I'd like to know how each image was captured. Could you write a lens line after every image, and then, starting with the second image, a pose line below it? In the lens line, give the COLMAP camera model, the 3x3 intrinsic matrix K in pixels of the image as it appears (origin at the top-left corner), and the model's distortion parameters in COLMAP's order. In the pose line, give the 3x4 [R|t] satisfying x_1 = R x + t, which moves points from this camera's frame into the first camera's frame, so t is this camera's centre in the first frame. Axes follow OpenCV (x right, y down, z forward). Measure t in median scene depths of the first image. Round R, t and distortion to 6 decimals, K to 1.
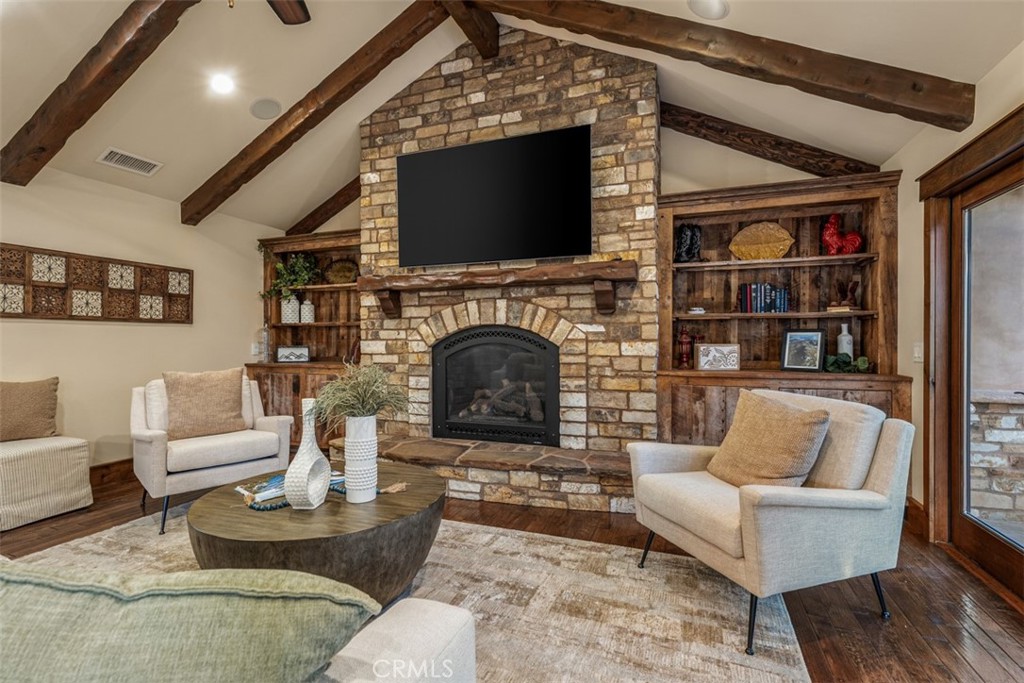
lens RADIAL K [[470.4, 0, 508.6], [0, 470.4, 339.6], [0, 0, 1]] dist [-0.003528, -0.000971]
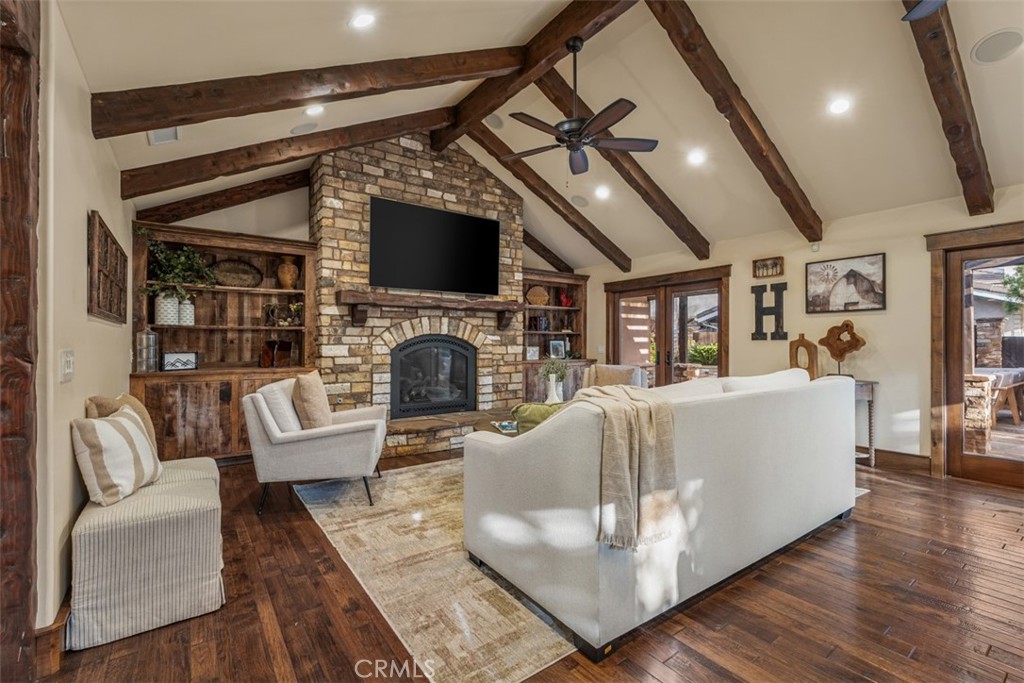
lens RADIAL K [[439.3, 0, 511.4], [0, 439.3, 342.1], [0, 0, 1]] dist [-0.000409, -0.000931]
pose [[0.554035, 0.005164, 0.832477, -1.031782], [-0.001259, 0.999985, -0.005365, 0.000179], [-0.832492, 0.001924, 0.554033, 0.051968]]
